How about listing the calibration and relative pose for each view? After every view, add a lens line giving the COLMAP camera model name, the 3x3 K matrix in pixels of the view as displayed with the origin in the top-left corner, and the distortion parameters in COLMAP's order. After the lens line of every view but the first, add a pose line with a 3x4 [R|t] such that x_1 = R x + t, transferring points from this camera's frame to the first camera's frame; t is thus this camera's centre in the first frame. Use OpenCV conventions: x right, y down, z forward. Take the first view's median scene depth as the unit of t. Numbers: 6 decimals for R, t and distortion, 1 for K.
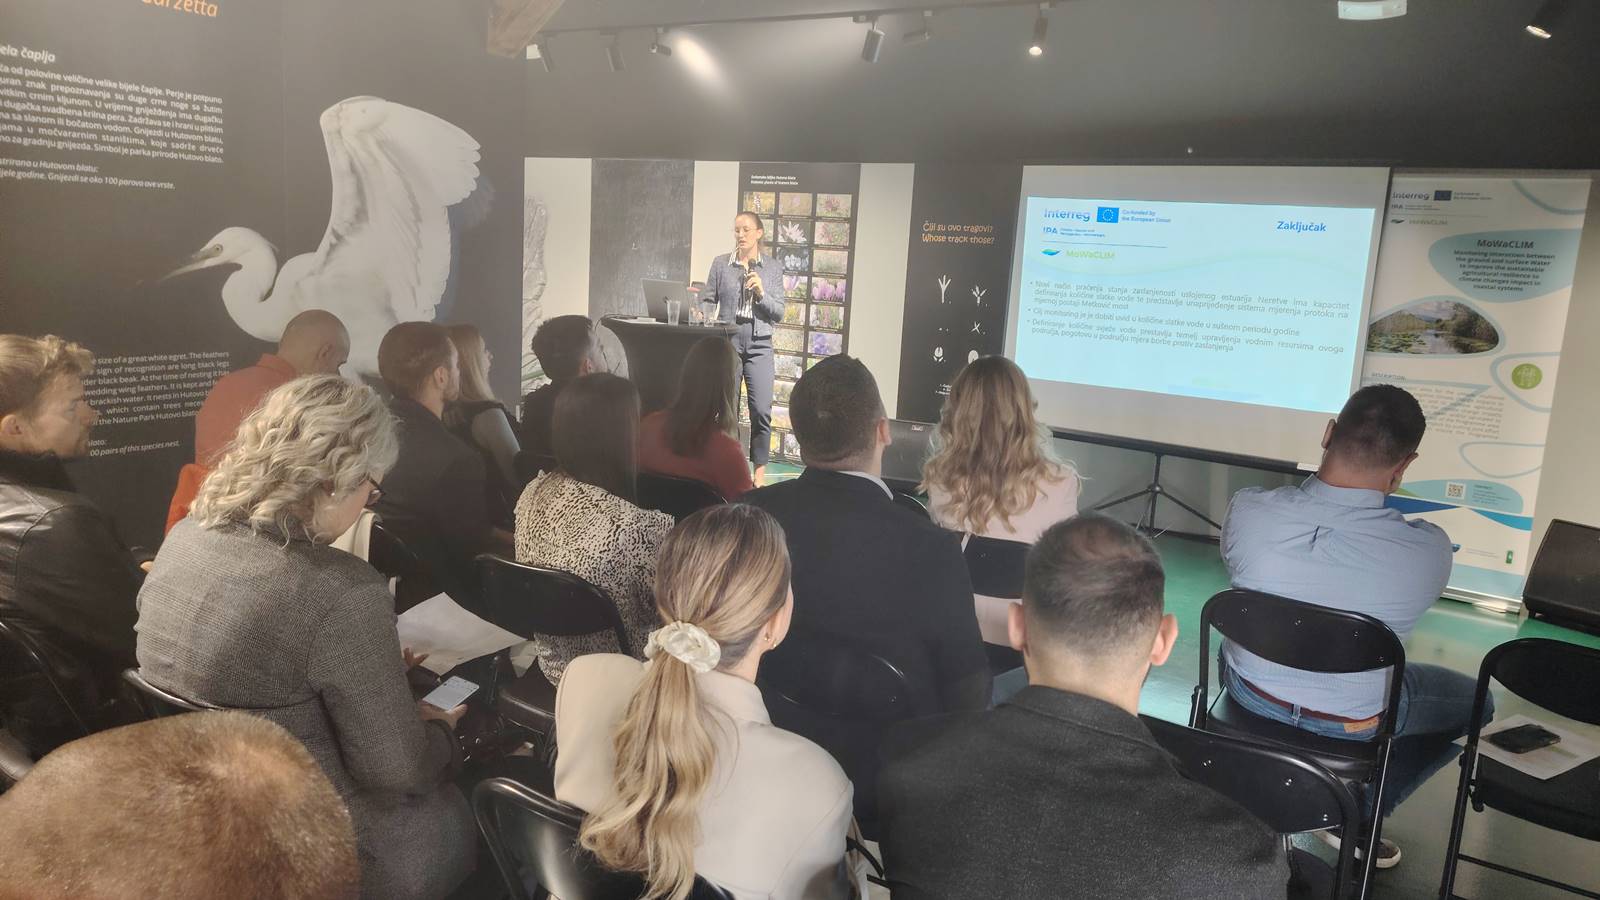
lens RADIAL K [[1116.9, 0, 810.0], [0, 1116.9, 436.5], [0, 0, 1]] dist [0.051035, -0.069061]
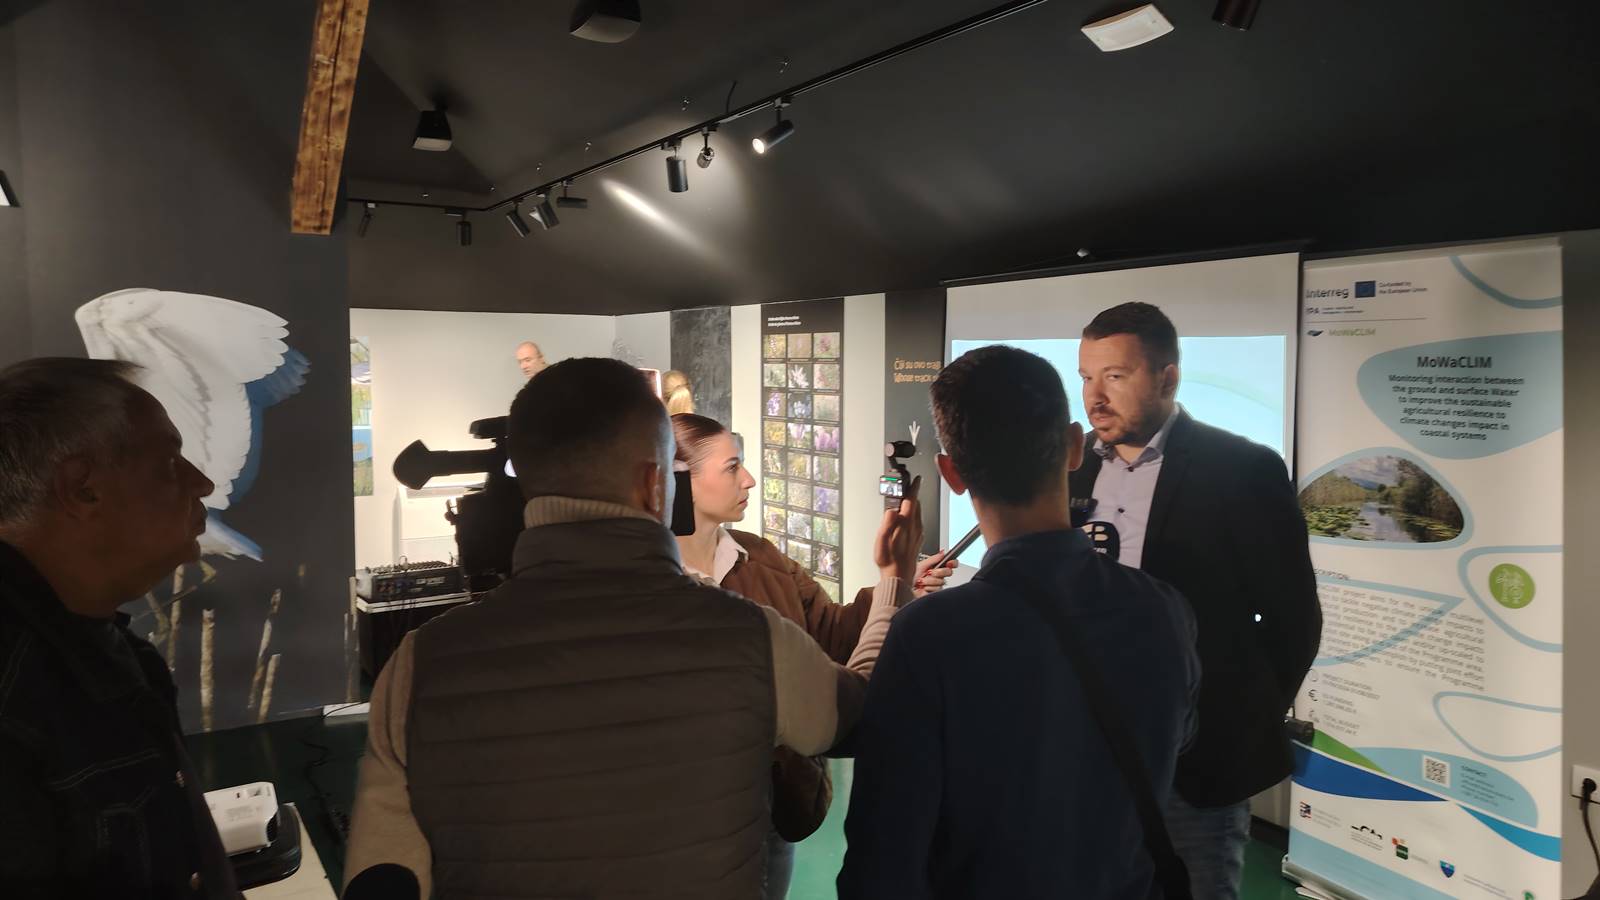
lens RADIAL K [[1116.9, 0, 806.3], [0, 1116.9, 436.4], [0, 0, 1]] dist [0.051035, -0.069061]
pose [[0.891517, -0.025270, -0.452282, 0.557932], [-0.025488, 0.994063, -0.105783, -0.057303], [0.452270, 0.105835, 0.885579, 0.307315]]
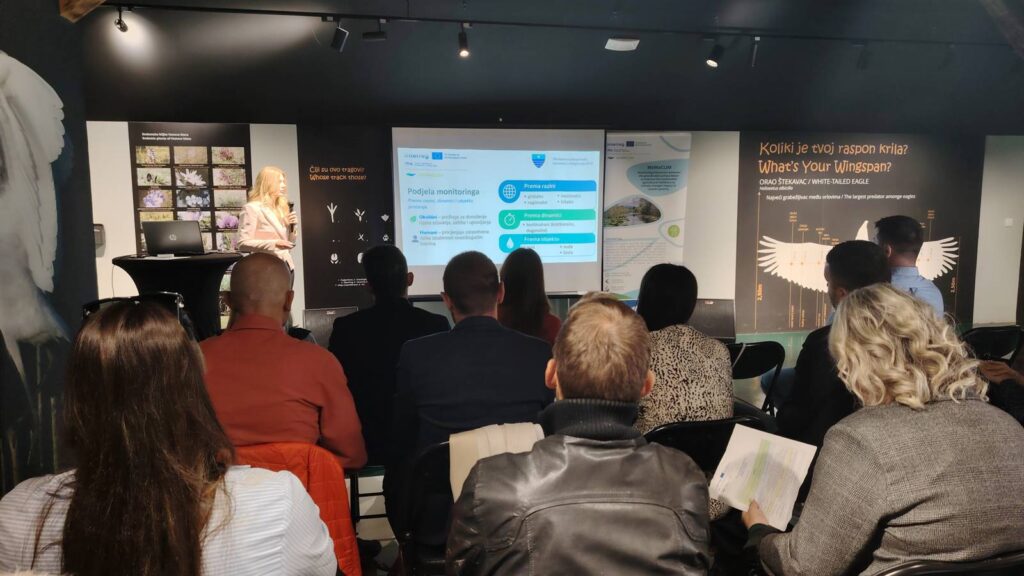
lens RADIAL K [[714.8, 0, 512.1], [0, 714.8, 287.9], [0, 0, 1]] dist [0.051035, -0.069061]
pose [[0.719062, -0.146646, 0.679297, -0.460857], [0.159481, 0.986216, 0.044086, -0.054088], [-0.676399, 0.076635, 0.732538, 0.243468]]
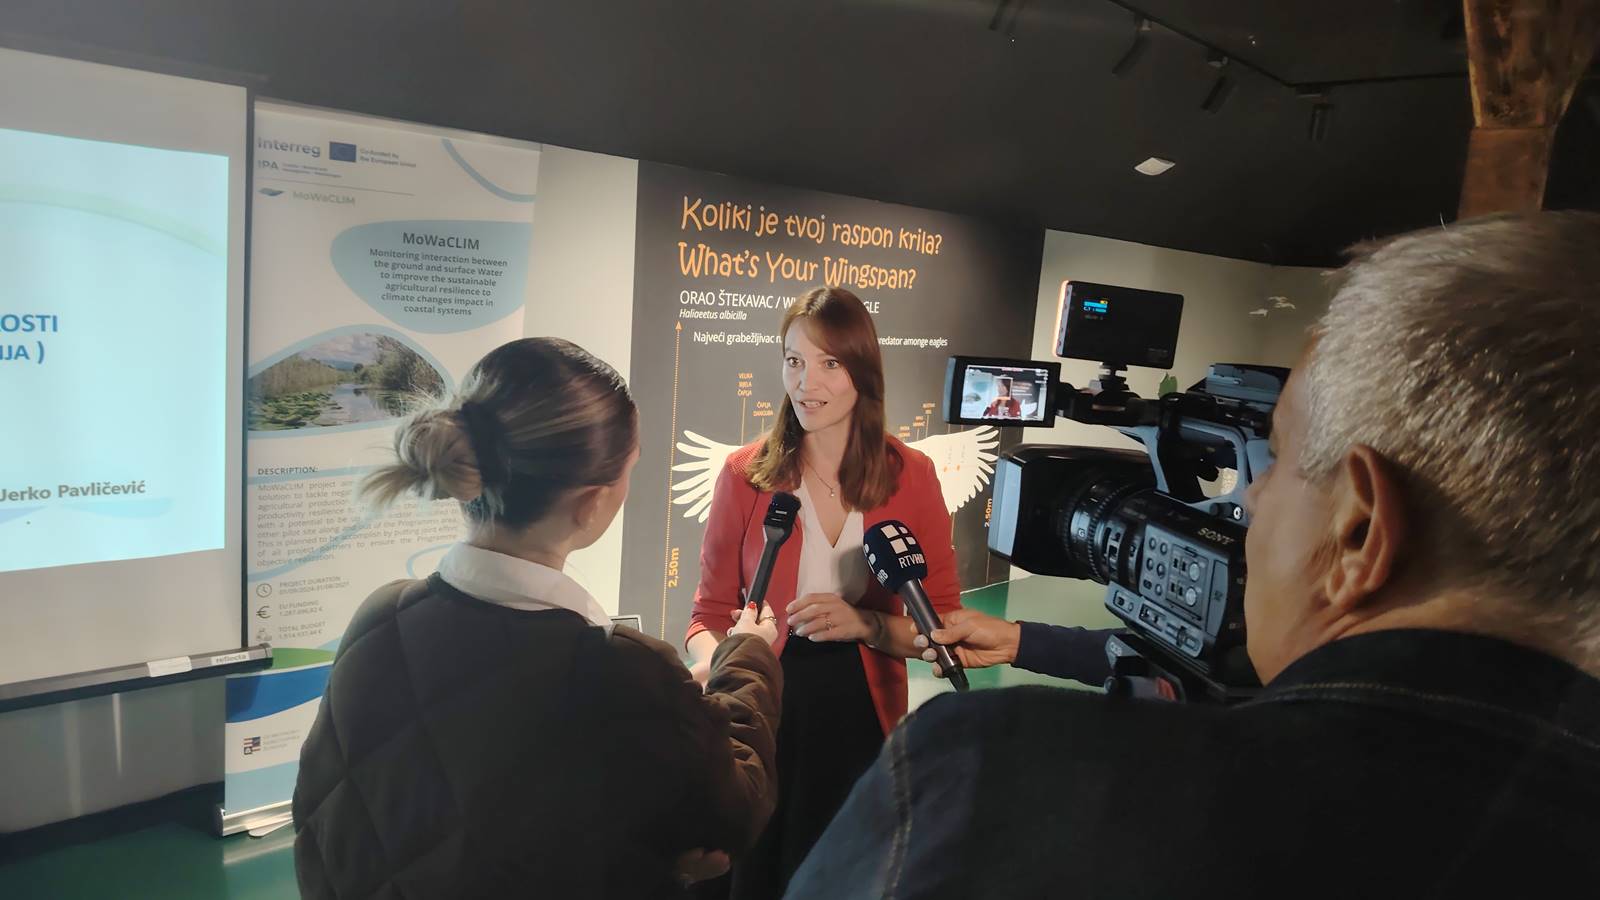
lens RADIAL K [[1116.9, 0, 794.9], [0, 1116.9, 452.0], [0, 0, 1]] dist [0.051035, -0.069061]
pose [[0.224977, -0.179383, 0.957709, 0.035336], [0.104966, 0.981649, 0.159209, -0.129263], [-0.968694, 0.064709, 0.239678, 0.640052]]
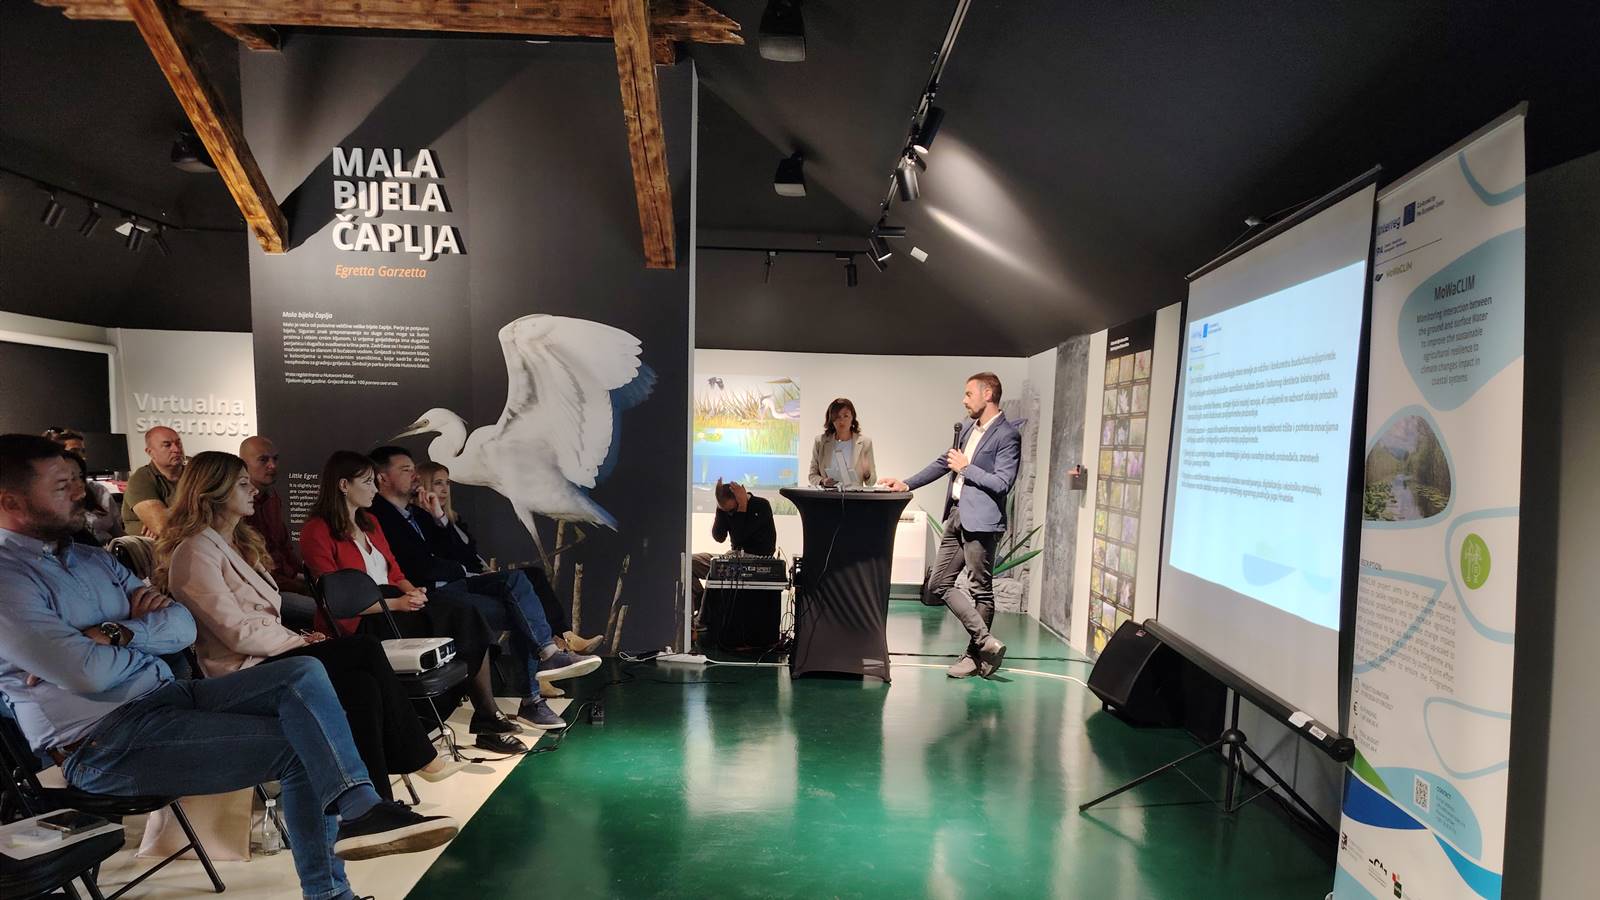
lens RADIAL K [[1116.9, 0, 796.0], [0, 1116.9, 597.1], [0, 0, 1]] dist [0.051035, -0.069061]
pose [[0.511700, 0.075697, -0.855823, 0.863258], [-0.140188, 0.990118, 0.003757, -0.001167], [0.847650, 0.118053, 0.517255, 0.504922]]
